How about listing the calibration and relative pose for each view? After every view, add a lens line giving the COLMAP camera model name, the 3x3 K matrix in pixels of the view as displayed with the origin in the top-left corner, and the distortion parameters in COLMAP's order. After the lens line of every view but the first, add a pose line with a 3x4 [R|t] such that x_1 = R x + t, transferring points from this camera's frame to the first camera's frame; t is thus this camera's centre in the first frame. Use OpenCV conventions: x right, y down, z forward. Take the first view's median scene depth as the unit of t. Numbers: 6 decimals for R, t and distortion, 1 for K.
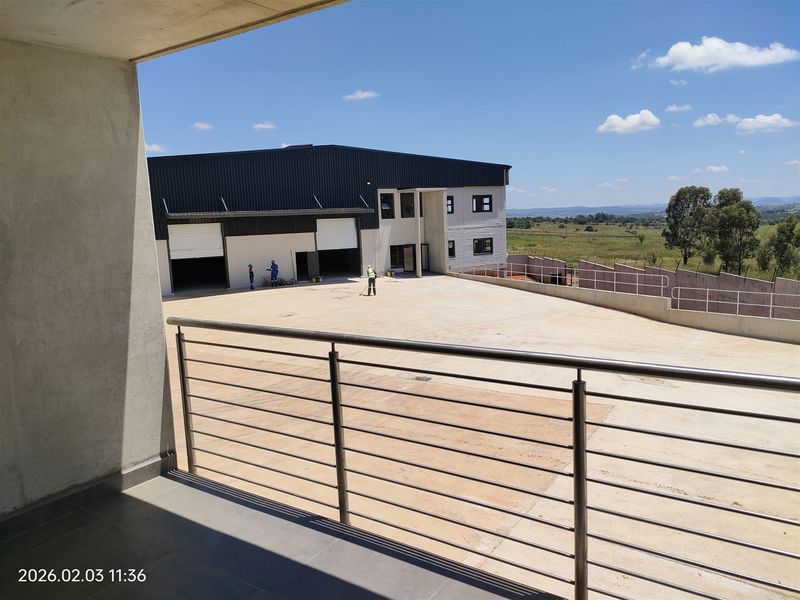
lens RADIAL K [[581.2, 0, 403.0], [0, 581.2, 304.1], [0, 0, 1]] dist [0.060285, -0.056301]
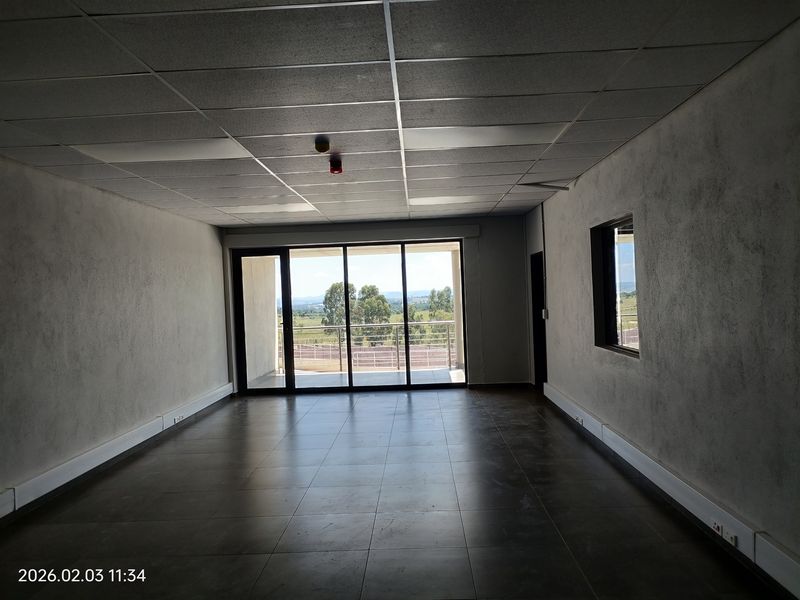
lens RADIAL K [[581.2, 0, 398.5], [0, 581.2, 300.7], [0, 0, 1]] dist [0.060285, -0.056301]
pose [[0.850011, -0.001475, 0.526762, -0.124288], [0.086244, 0.986892, -0.136404, 0.031555], [-0.519656, 0.161375, 0.838997, -0.186323]]
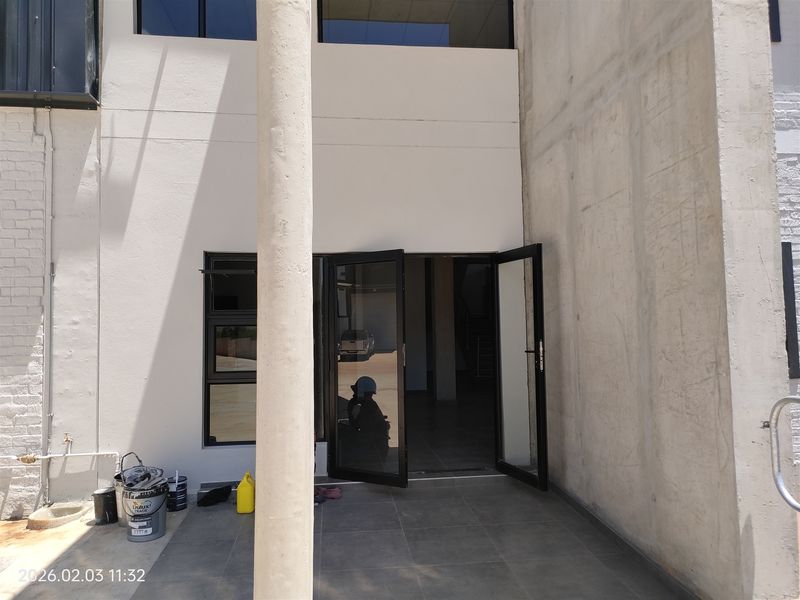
lens RADIAL K [[581.2, 0, 399.3], [0, 581.2, 301.5], [0, 0, 1]] dist [0.060285, -0.056301]
pose [[0.912082, -0.004297, -0.409985, 0.065541], [-0.076441, 0.980631, -0.180334, -0.072167], [0.402819, 0.195819, 0.894087, 0.910349]]
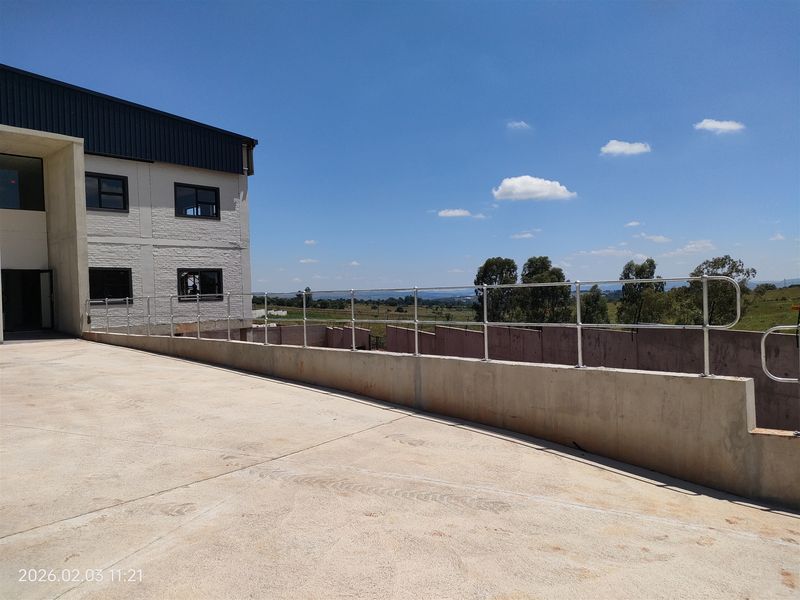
lens RADIAL K [[581.2, 0, 398.1], [0, 581.2, 298.8], [0, 0, 1]] dist [0.060285, -0.056301]
pose [[0.954386, 0.010150, 0.298403, 0.164512], [0.034426, 0.989016, -0.143747, -0.007642], [-0.296584, 0.147463, 0.943553, 0.510891]]
